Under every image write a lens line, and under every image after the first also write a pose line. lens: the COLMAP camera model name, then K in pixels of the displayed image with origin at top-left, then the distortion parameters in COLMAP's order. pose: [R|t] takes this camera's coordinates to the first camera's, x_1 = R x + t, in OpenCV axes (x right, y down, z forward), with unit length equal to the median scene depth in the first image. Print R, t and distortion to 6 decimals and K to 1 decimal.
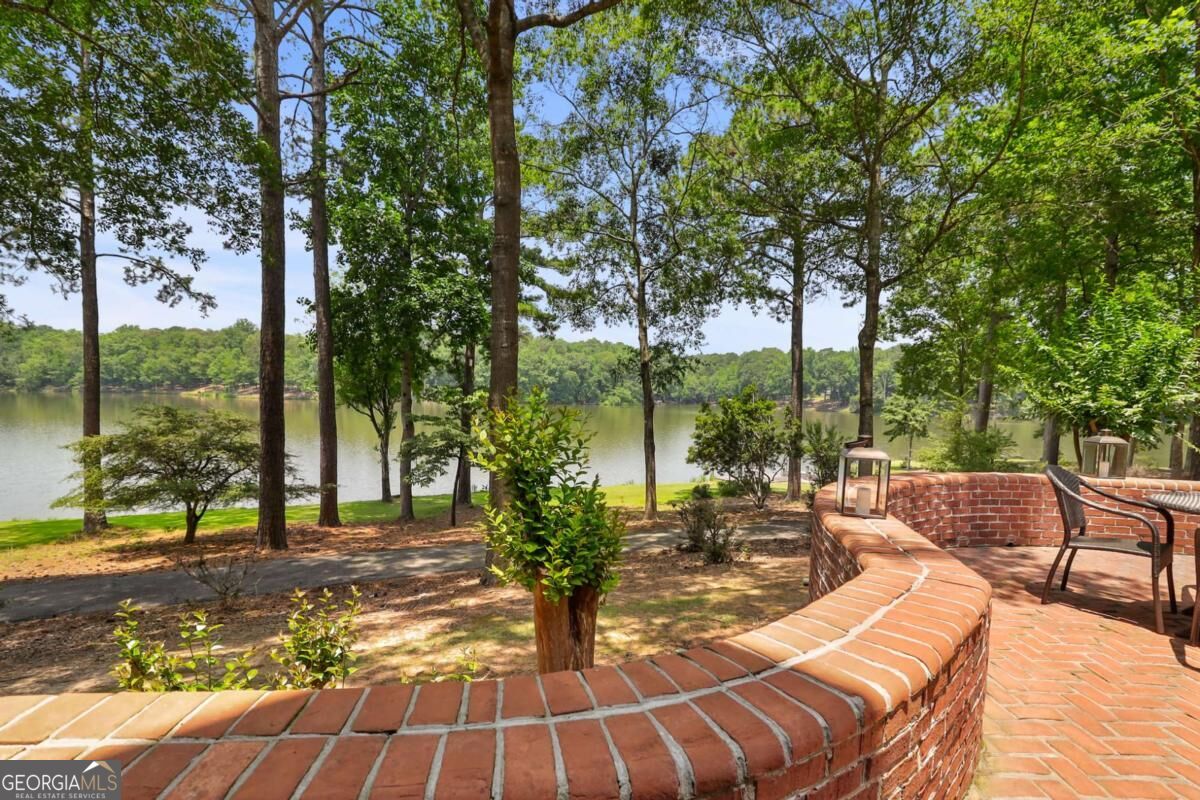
lens RADIAL K [[563.9, 0, 609.5], [0, 563.9, 422.0], [0, 0, 1]] dist [-0.000575, -0.000271]
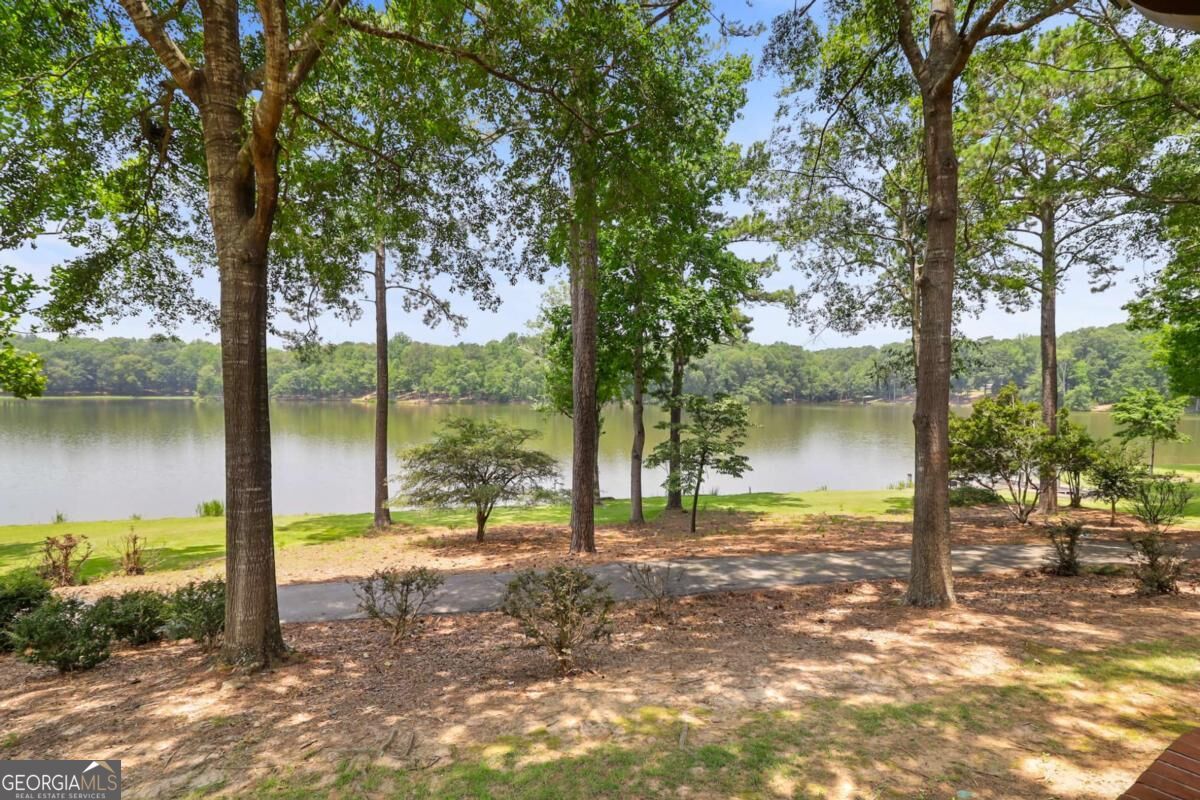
lens RADIAL K [[567.2, 0, 592.2], [0, 567.2, 401.6], [0, 0, 1]] dist [-0.001013, -0.000380]
pose [[0.975223, -0.016468, -0.220609, -0.220558], [0.008707, 0.999310, -0.036107, -0.013585], [0.221052, 0.033292, 0.974694, -0.036490]]
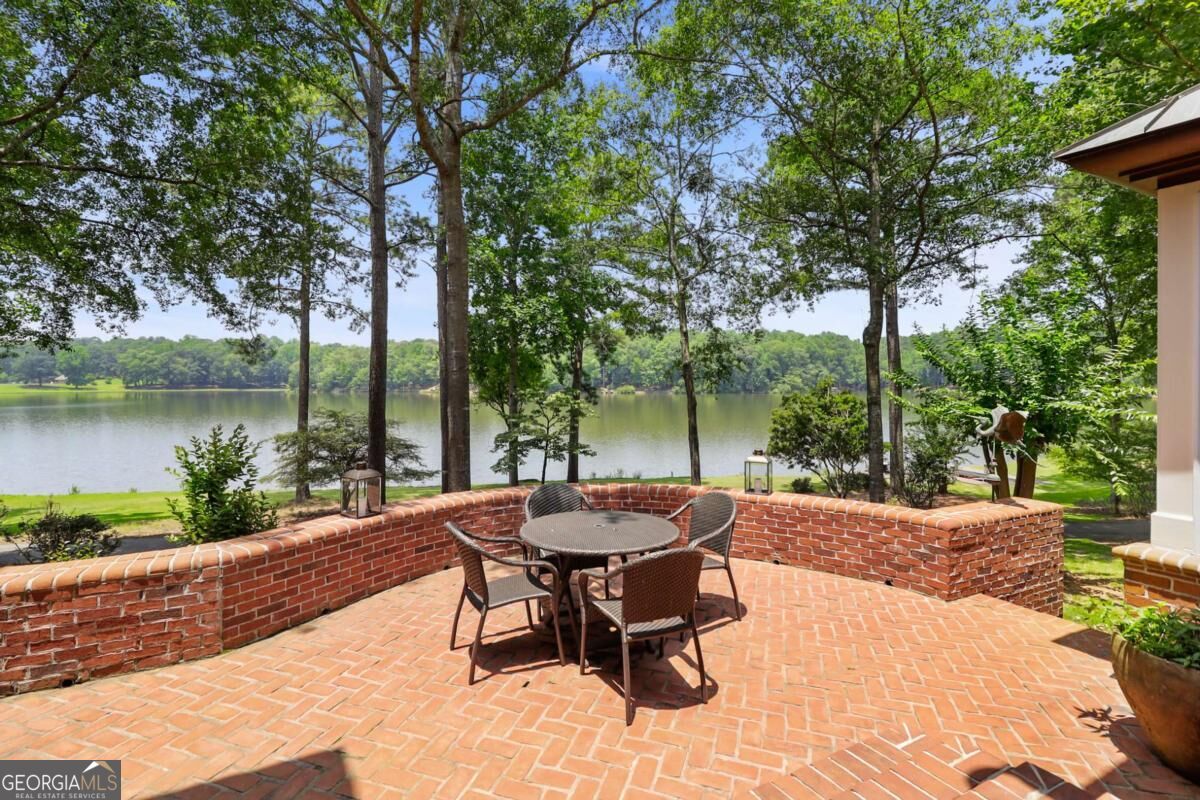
lens RADIAL K [[539.2, 0, 612.8], [0, 539.2, 368.4], [0, 0, 1]] dist [0.000712, 0.000262]
pose [[0.947149, -0.035034, -0.318874, 0.217004], [0.010418, 0.996854, -0.078578, -0.014597], [0.320624, 0.071103, 0.944534, -0.023537]]
